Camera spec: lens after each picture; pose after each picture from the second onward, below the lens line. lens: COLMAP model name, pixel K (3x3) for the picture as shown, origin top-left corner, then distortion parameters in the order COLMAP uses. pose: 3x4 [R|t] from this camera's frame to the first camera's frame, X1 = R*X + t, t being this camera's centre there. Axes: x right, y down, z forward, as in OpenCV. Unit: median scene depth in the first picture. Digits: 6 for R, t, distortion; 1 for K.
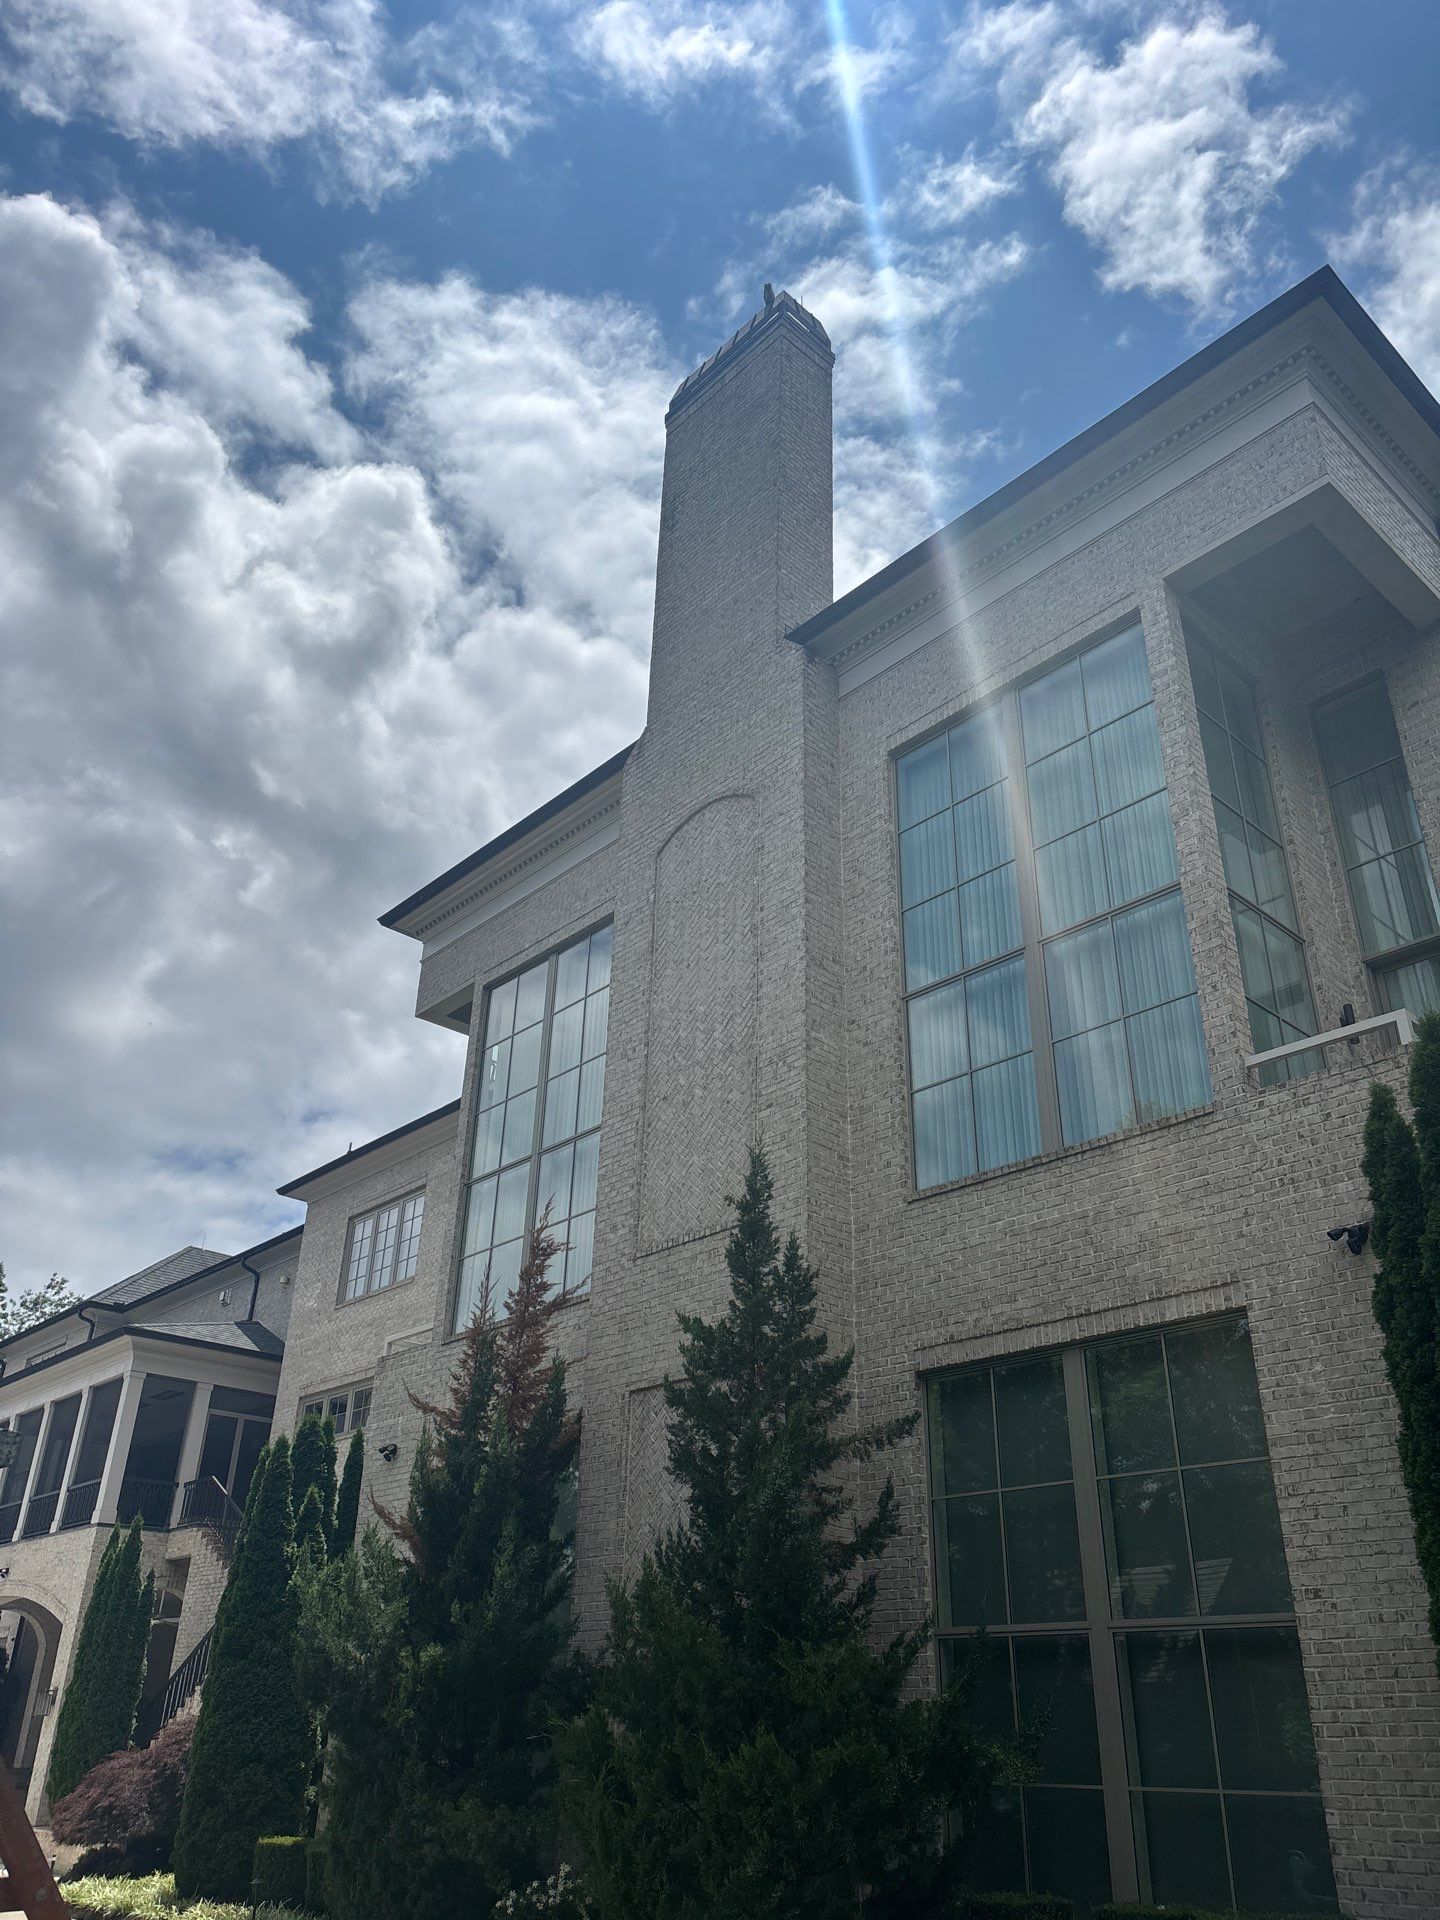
lens RADIAL K [[1451.6, 0, 720.0], [0, 1451.6, 960.0], [0, 0, 1]] dist [0.003148, 0.000416]
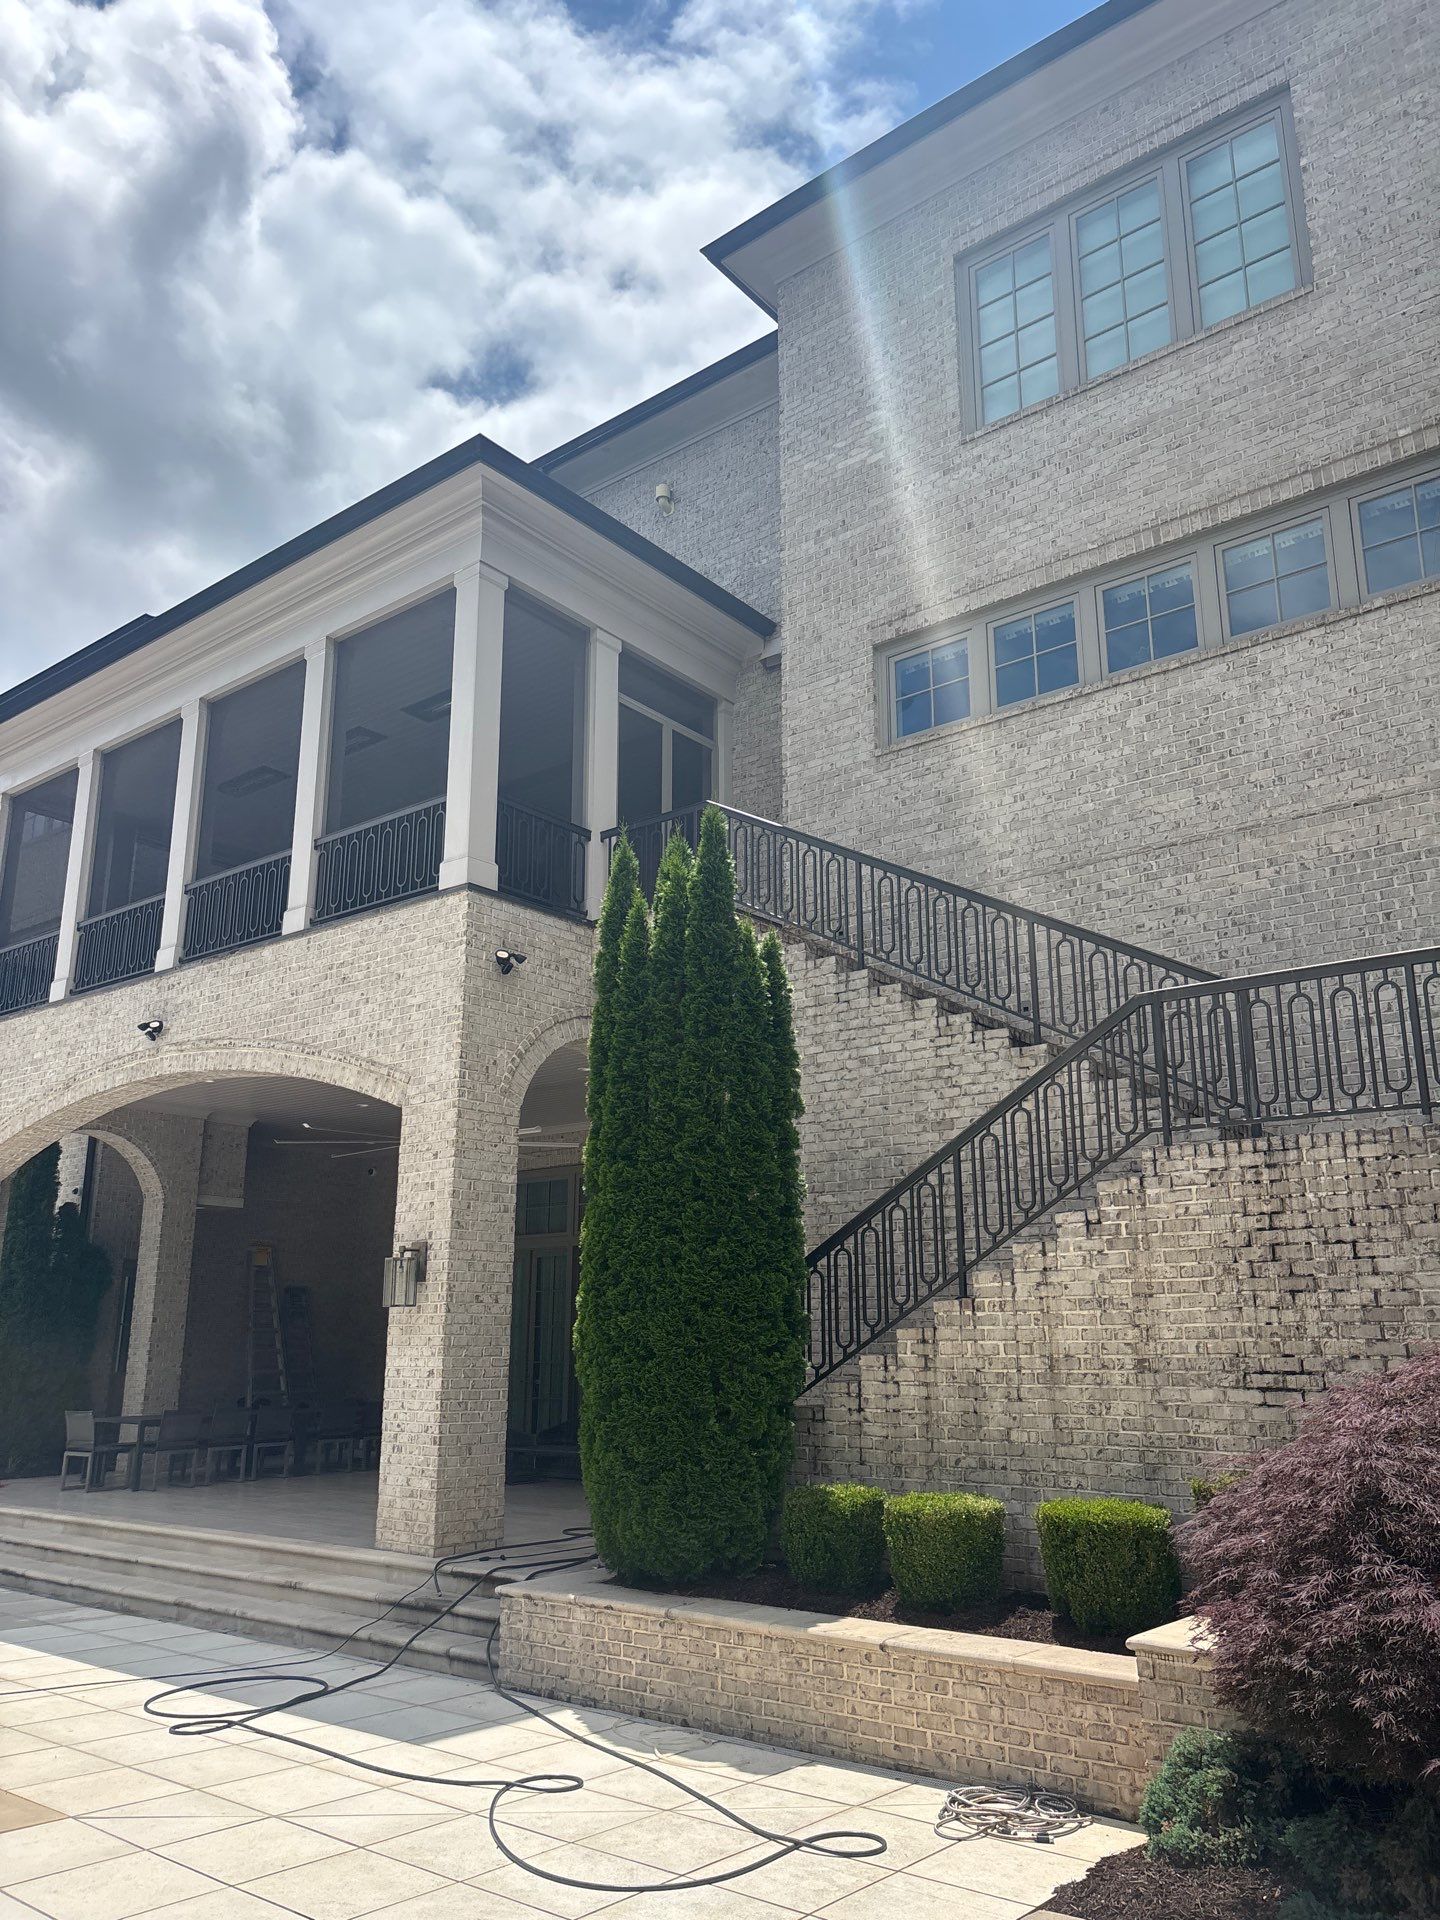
lens RADIAL K [[1451.6, 0, 720.0], [0, 1451.6, 960.0], [0, 0, 1]] dist [0.003148, 0.000416]
pose [[0.989026, 0.030960, 0.144462, -0.385025], [-0.063461, 0.972023, 0.226148, 0.287308], [-0.133419, -0.232834, 0.963321, 0.541074]]
